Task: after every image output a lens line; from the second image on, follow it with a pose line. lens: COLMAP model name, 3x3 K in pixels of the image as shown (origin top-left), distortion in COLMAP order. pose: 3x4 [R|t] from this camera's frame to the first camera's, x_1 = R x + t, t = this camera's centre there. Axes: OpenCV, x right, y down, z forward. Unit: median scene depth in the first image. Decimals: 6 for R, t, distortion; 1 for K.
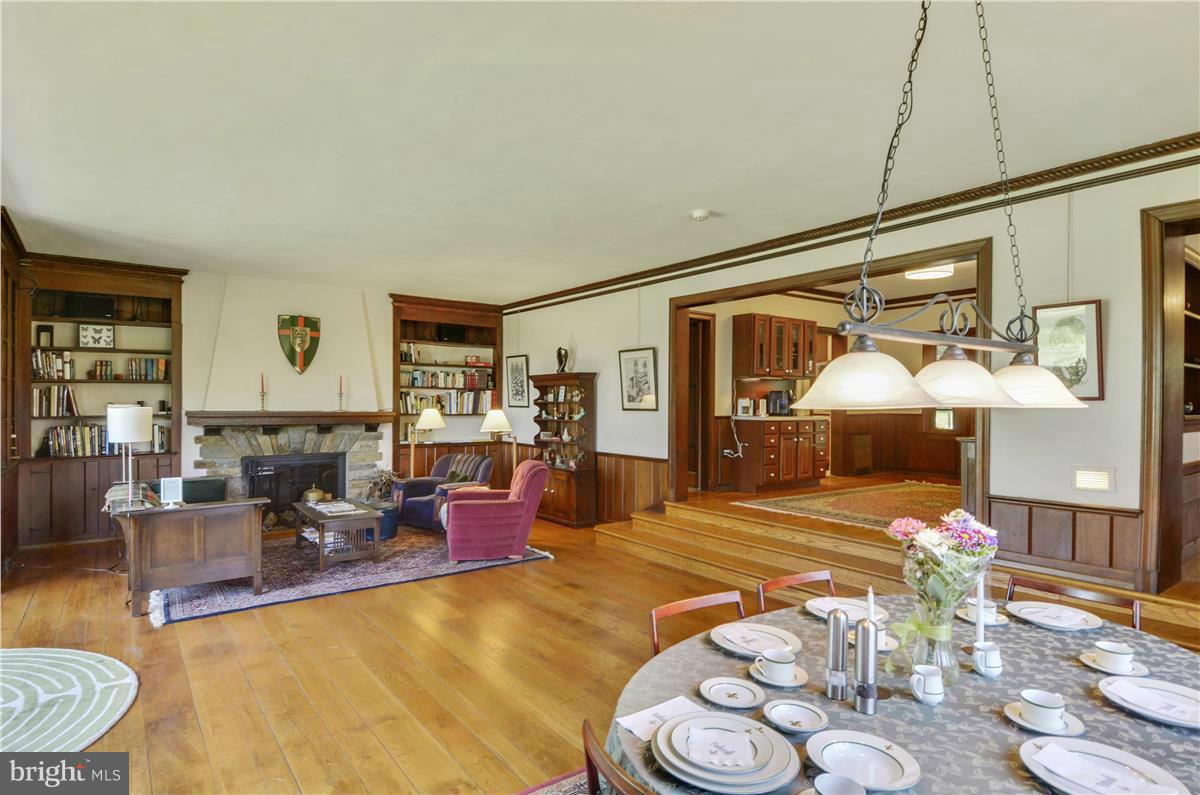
lens RADIAL K [[631.0, 0, 587.8], [0, 631.0, 406.1], [0, 0, 1]] dist [0.063191, -0.052420]
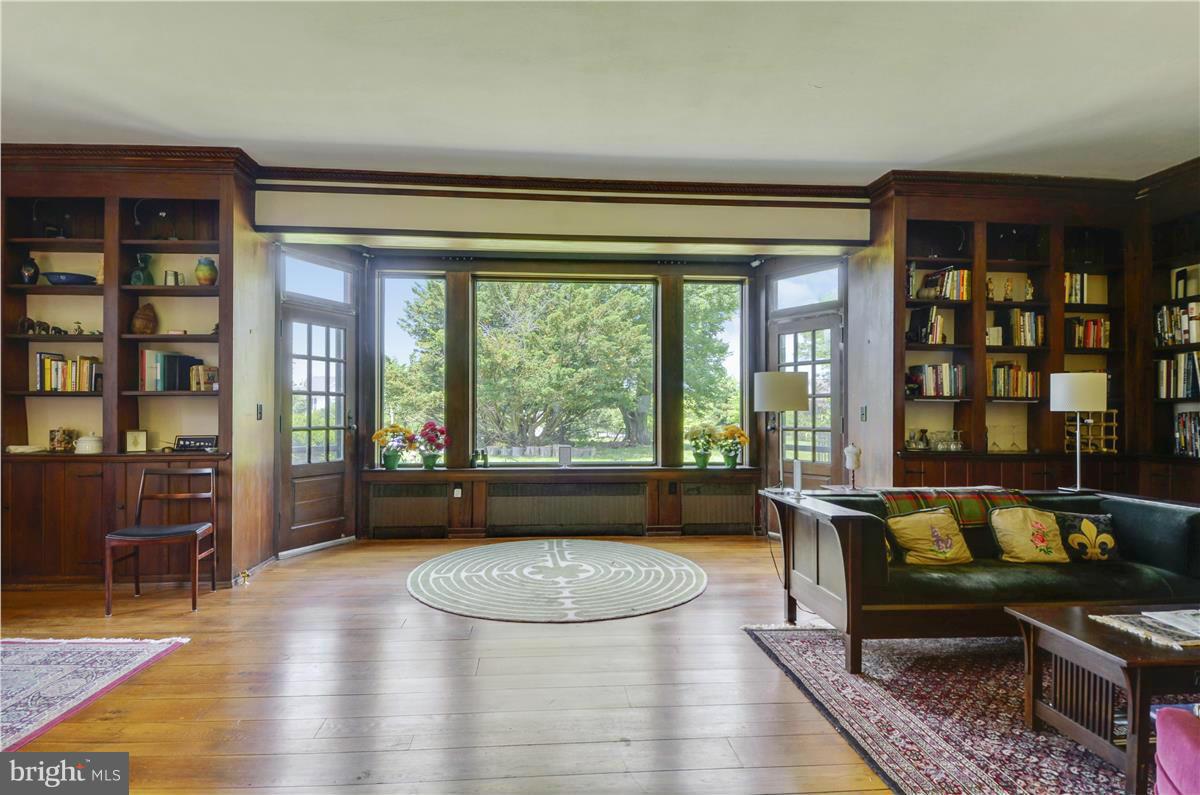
lens RADIAL K [[631.0, 0, 587.8], [0, 631.0, 406.1], [0, 0, 1]] dist [0.063191, -0.052420]
pose [[-0.523655, -0.011510, -0.851853, 0.083073], [-0.013291, 0.999897, -0.005340, 0.030645], [0.851827, 0.008526, -0.523754, 0.674954]]
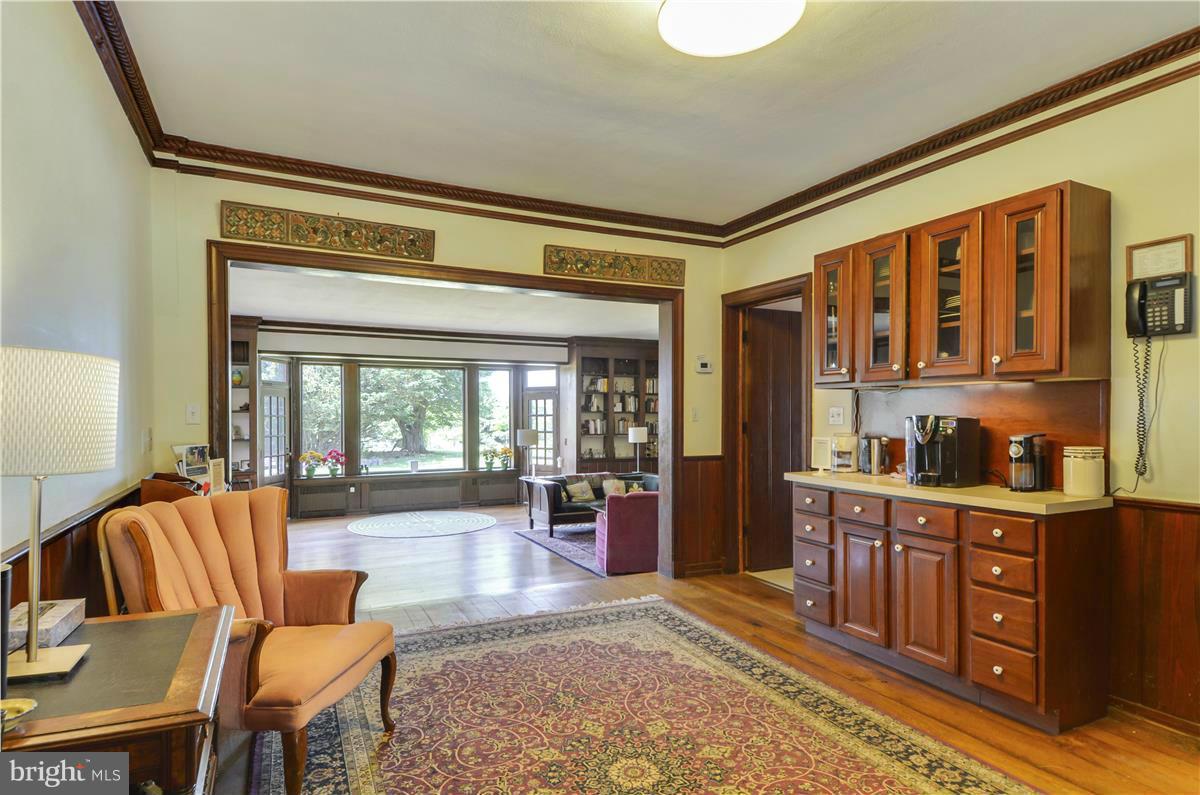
lens RADIAL K [[631.0, 0, 587.8], [0, 631.0, 406.1], [0, 0, 1]] dist [0.063191, -0.052420]
pose [[-0.175463, -0.018219, -0.984317, 0.720090], [-0.008378, 0.999820, -0.017013, -0.021966], [0.984450, 0.005261, -0.175584, 0.859028]]
